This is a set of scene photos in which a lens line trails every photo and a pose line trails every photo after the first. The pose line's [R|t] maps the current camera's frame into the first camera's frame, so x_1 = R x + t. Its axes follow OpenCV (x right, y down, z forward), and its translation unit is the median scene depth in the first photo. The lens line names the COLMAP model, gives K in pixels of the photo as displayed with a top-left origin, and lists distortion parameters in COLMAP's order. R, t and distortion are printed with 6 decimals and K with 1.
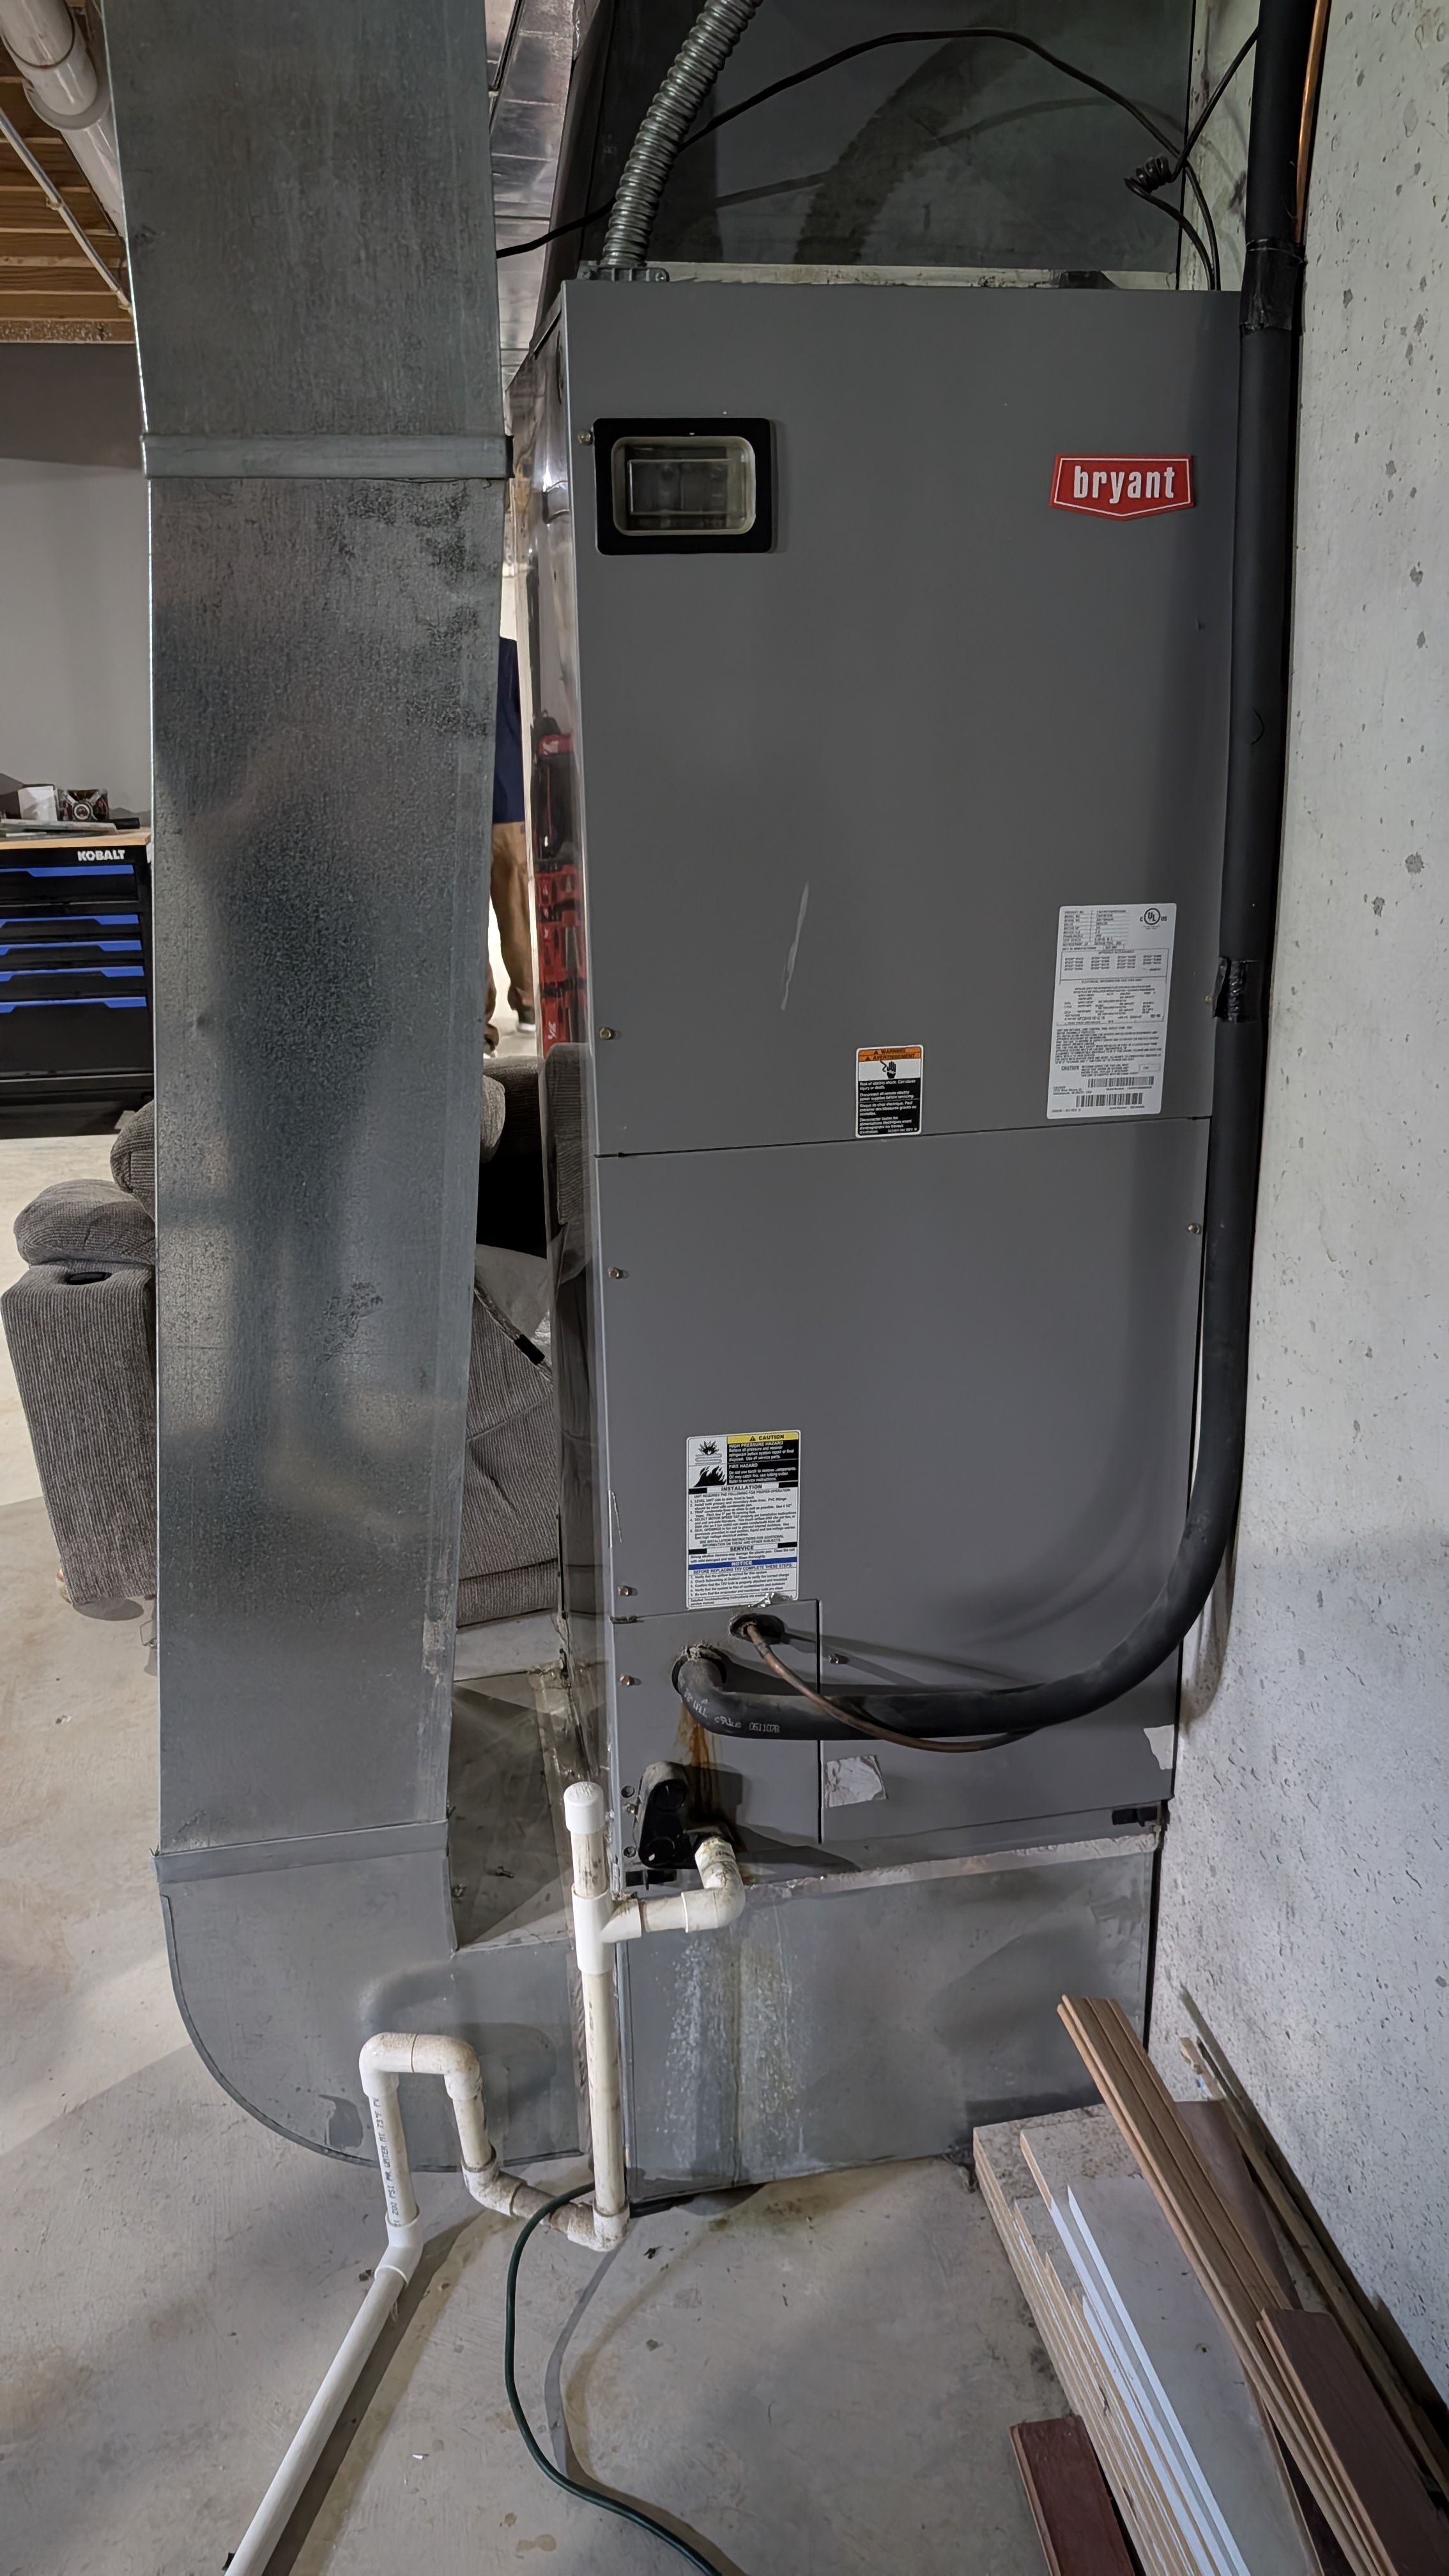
lens RADIAL K [[1884.7, 0, 731.3], [0, 1884.7, 1274.6], [0, 0, 1]] dist [0.002619, -0.001668]
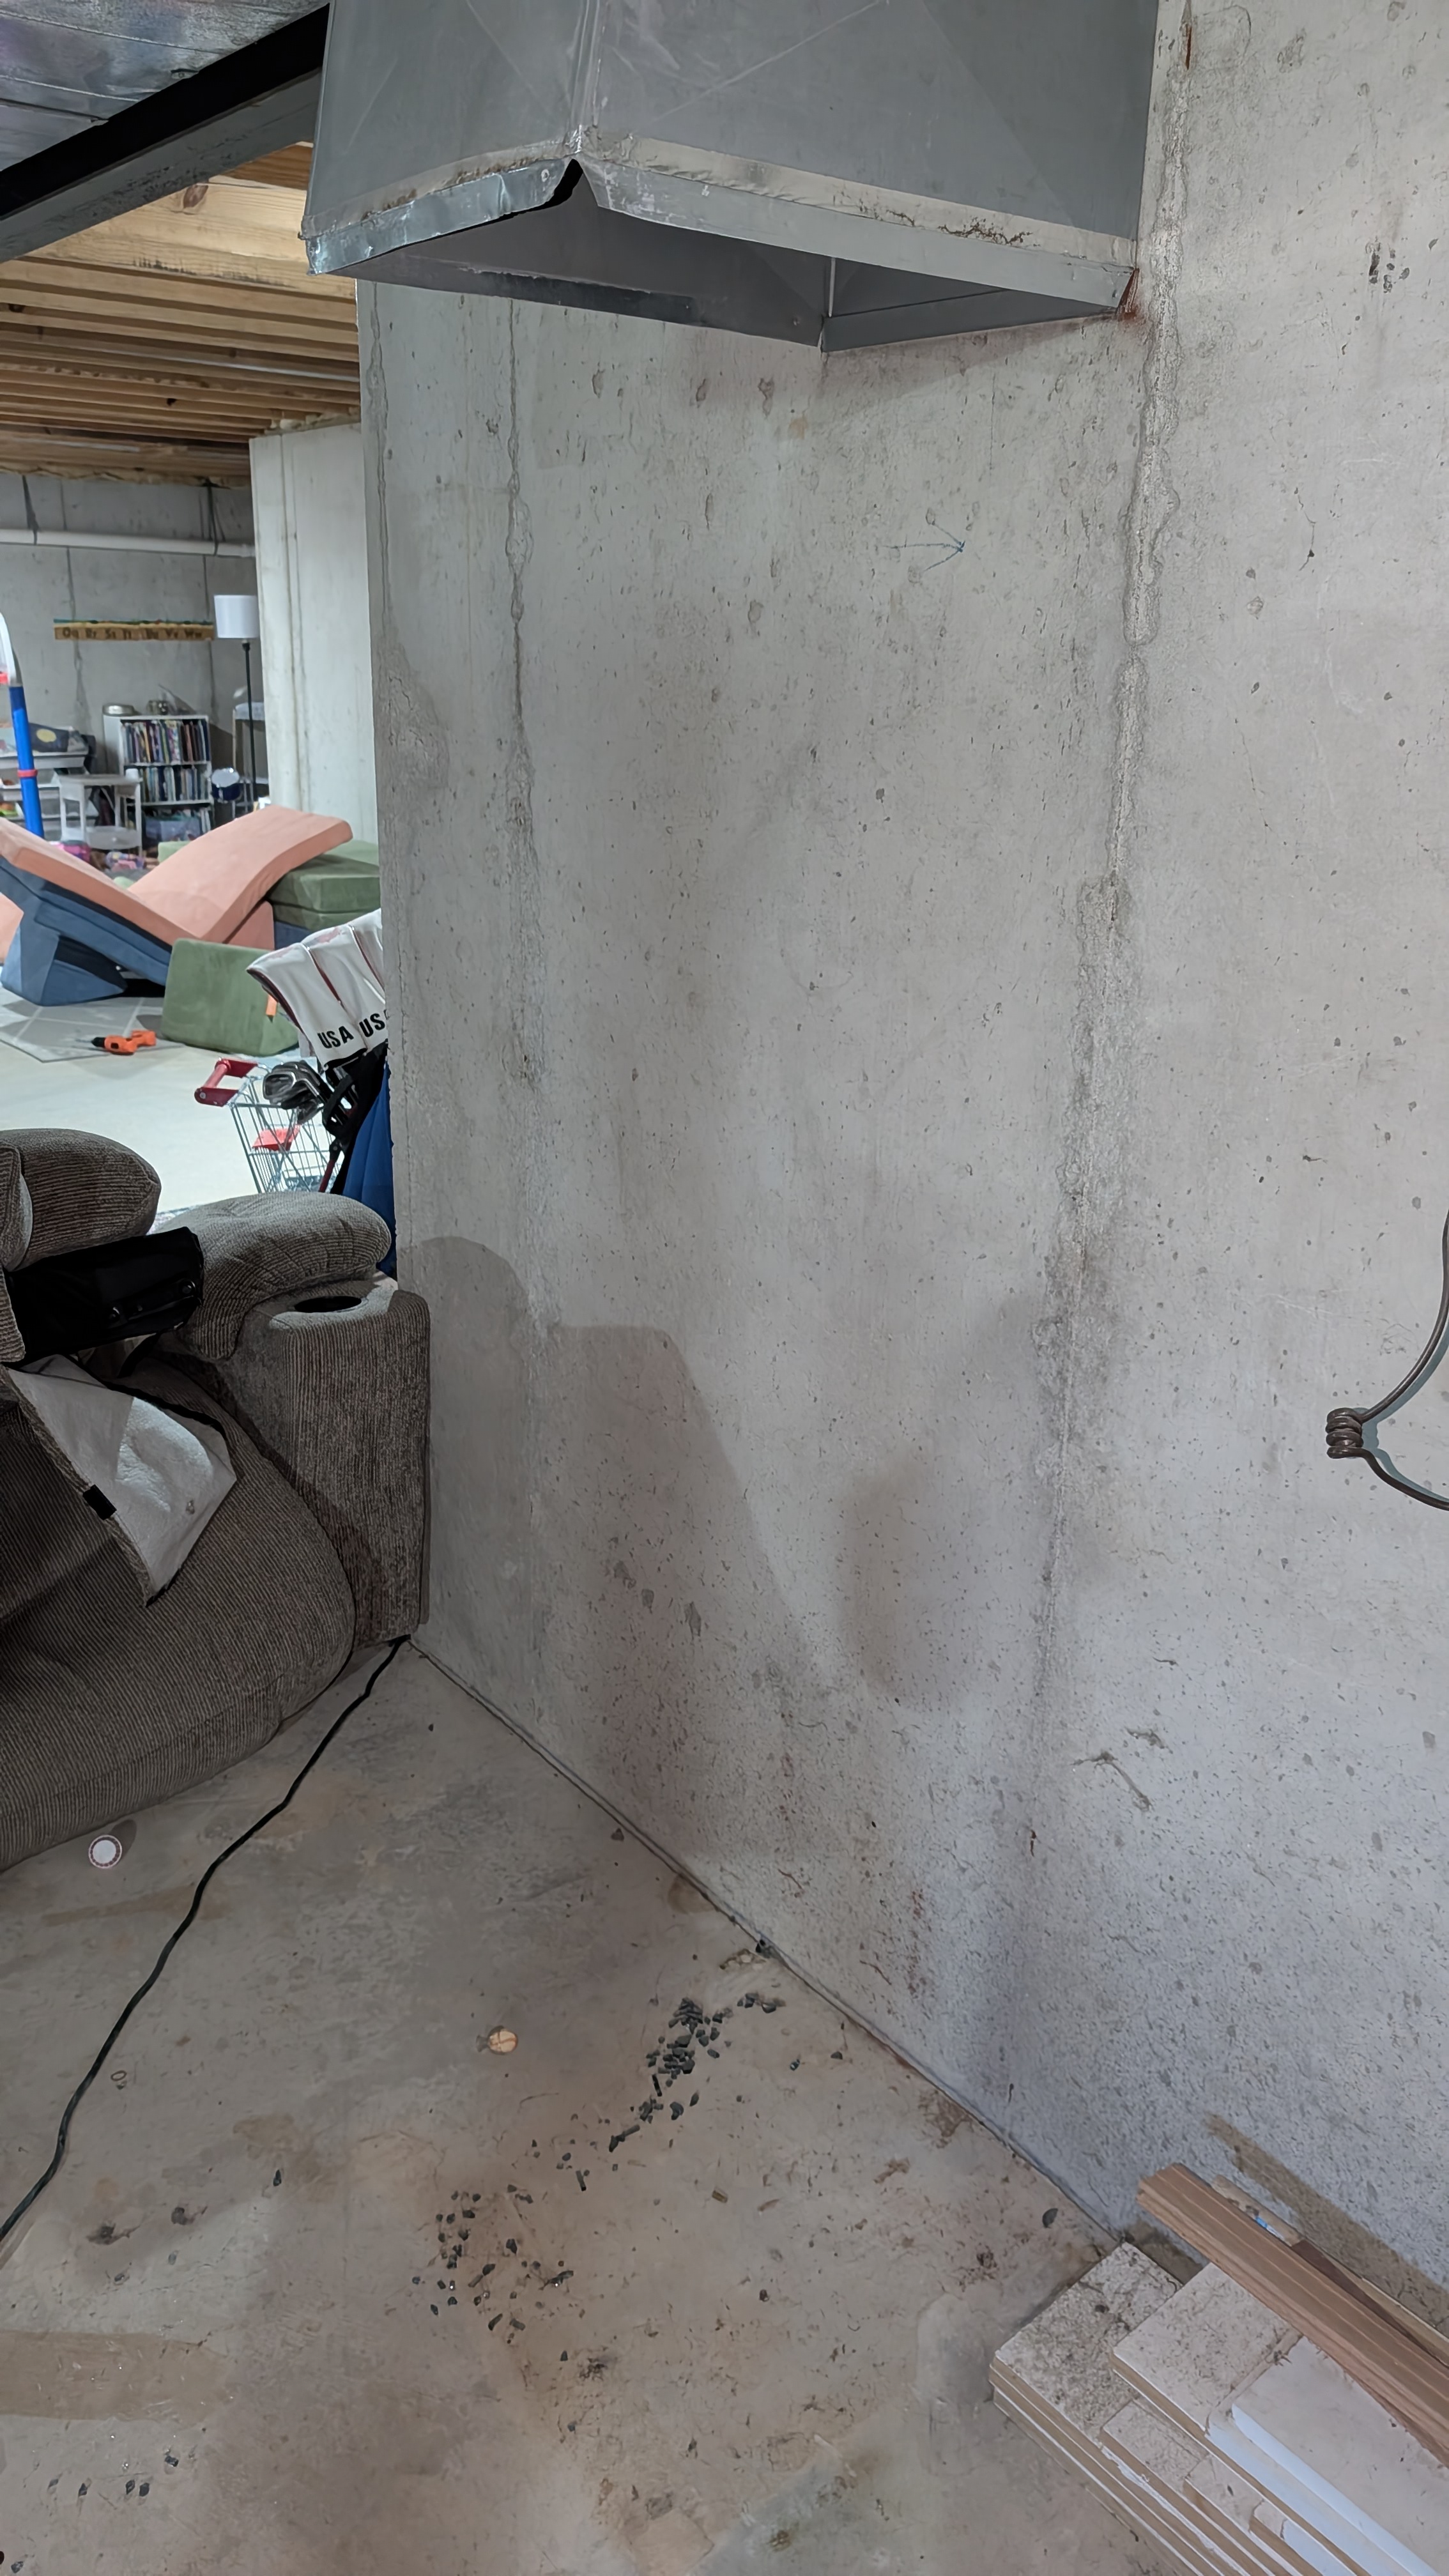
lens RADIAL K [[1884.7, 0, 729.5], [0, 1884.7, 1272.7], [0, 0, 1]] dist [0.002619, -0.001668]
pose [[0.887520, -0.119504, 0.445002, -0.395406], [0.115153, 0.992662, 0.036913, -0.103462], [-0.446148, 0.018483, 0.894769, 0.302187]]
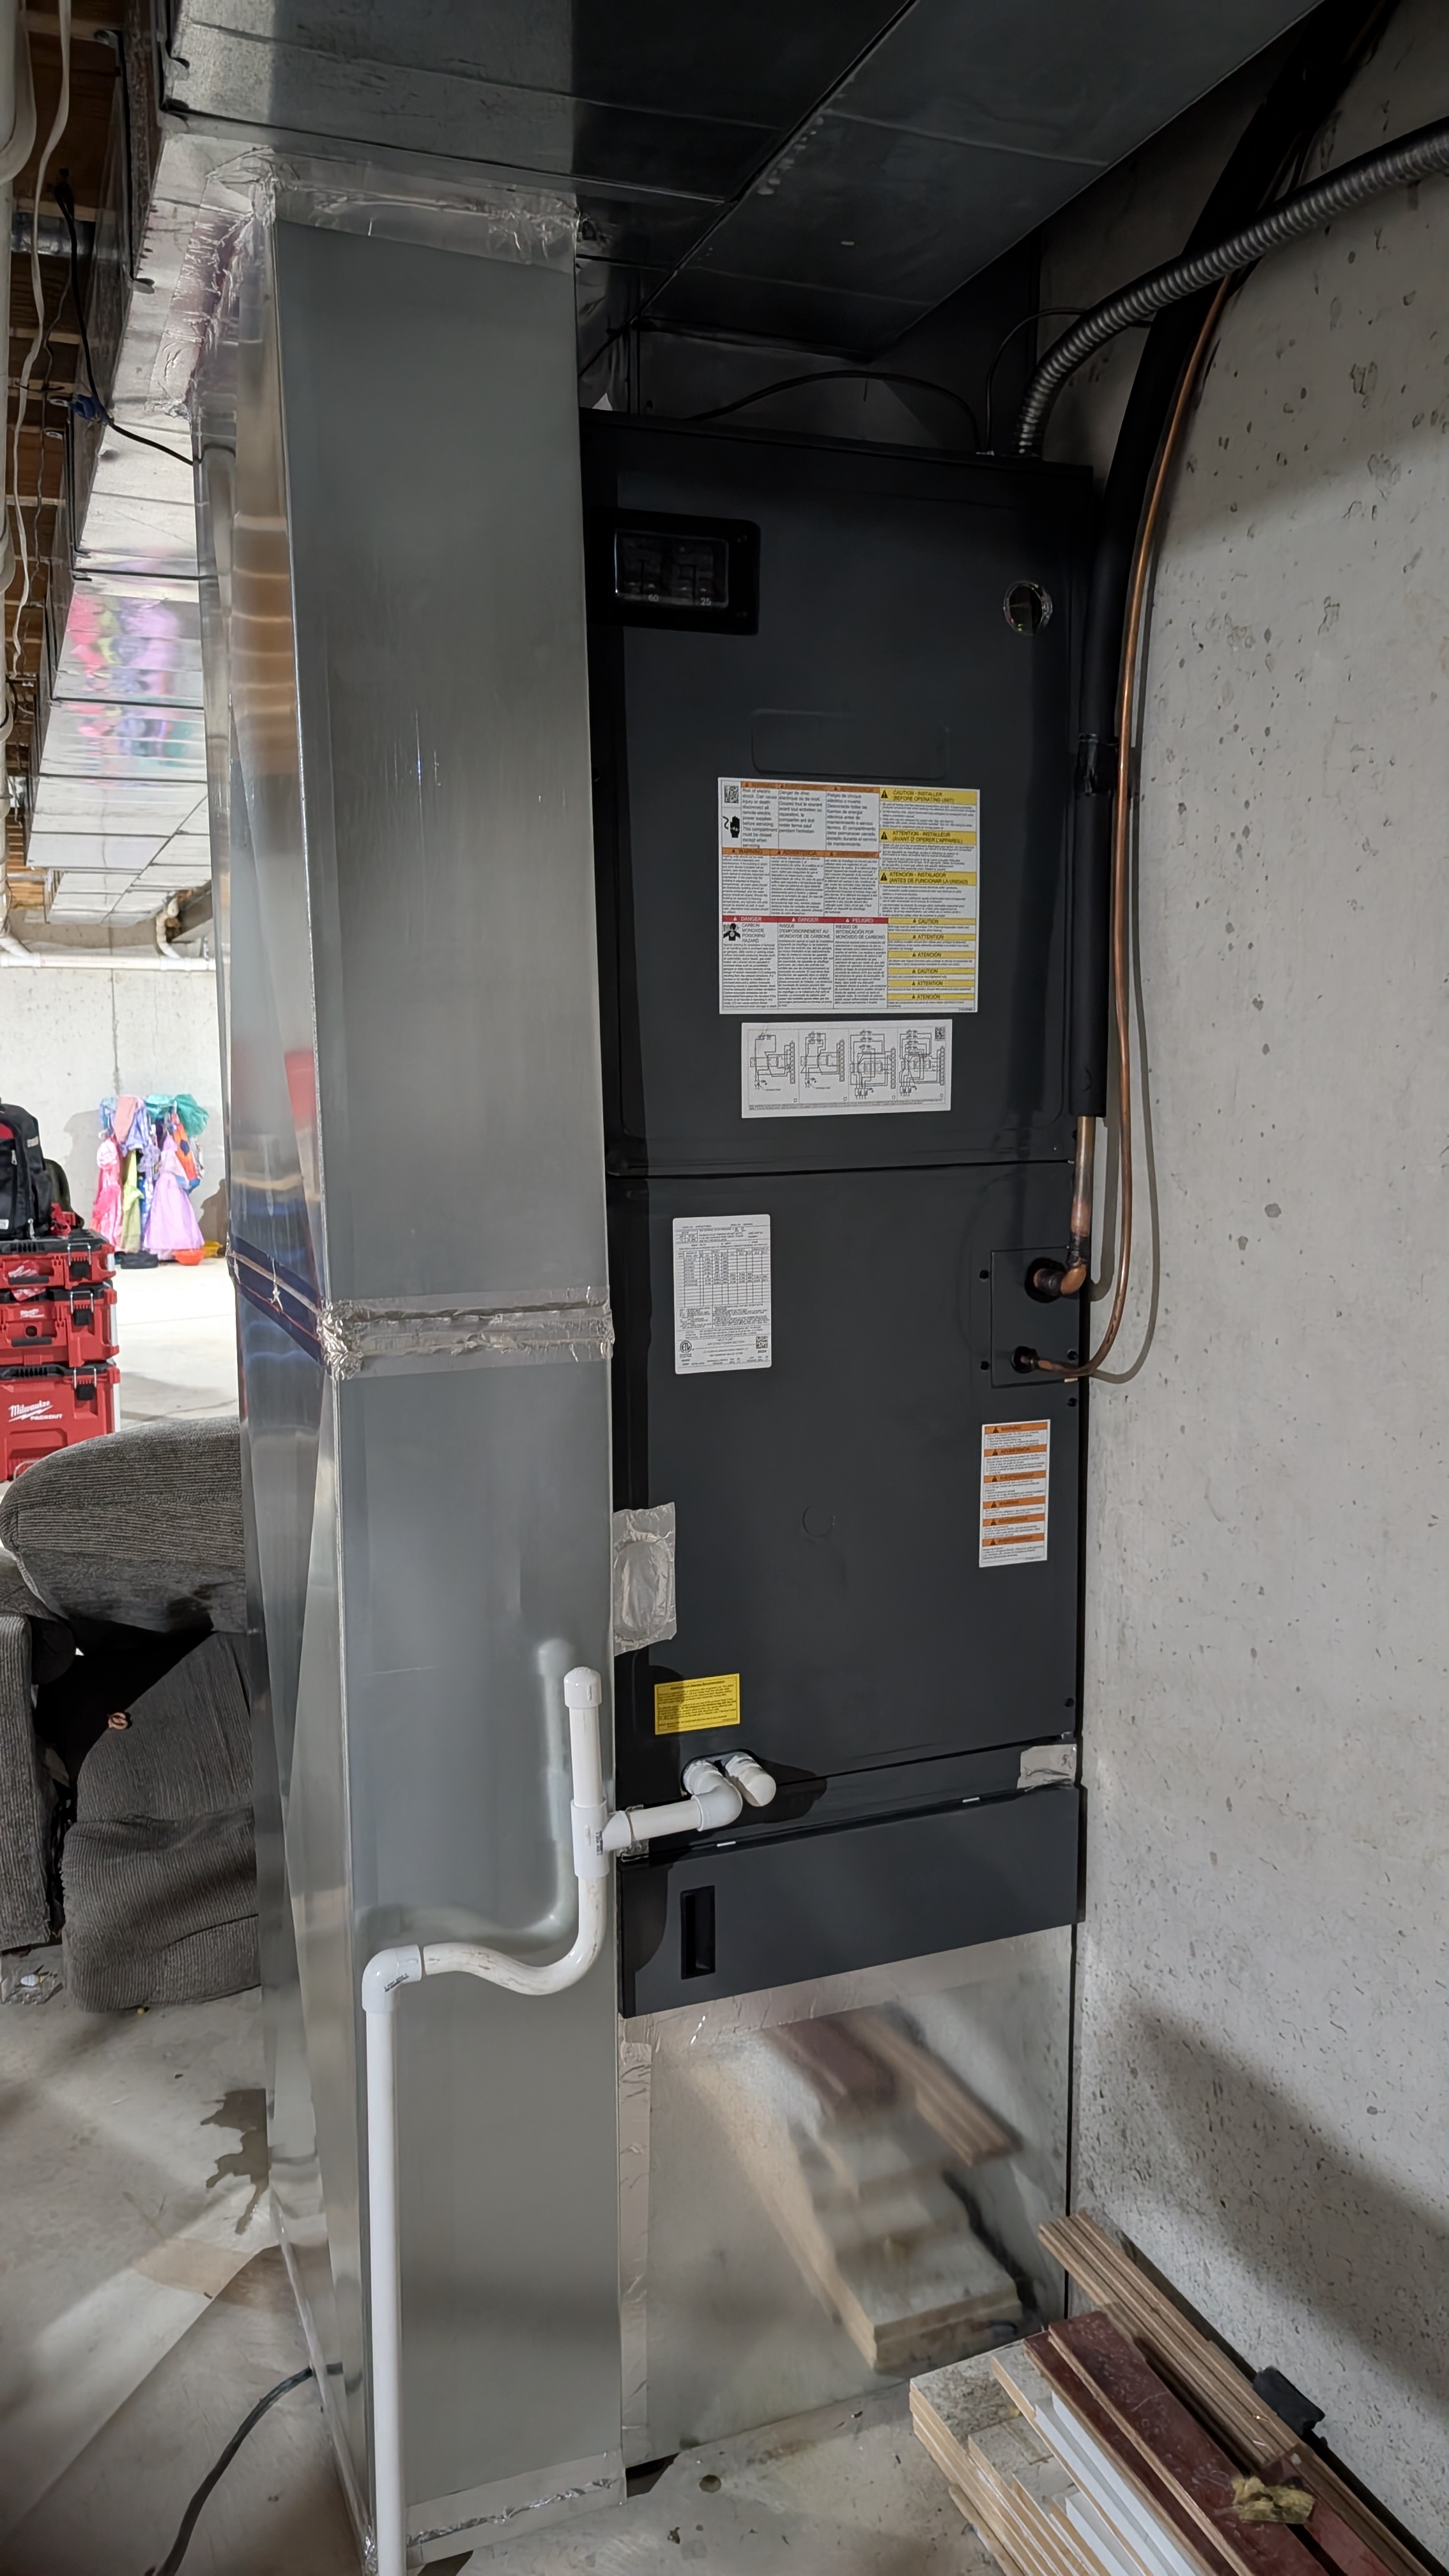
lens RADIAL K [[1884.7, 0, 721.0], [0, 1884.7, 1302.7], [0, 0, 1]] dist [0.002619, -0.001668]
pose [[0.983371, -0.013733, 0.181086, -0.215973], [0.046099, 0.983353, -0.175763, 0.050460], [-0.175657, 0.181188, 0.967634, -0.169355]]
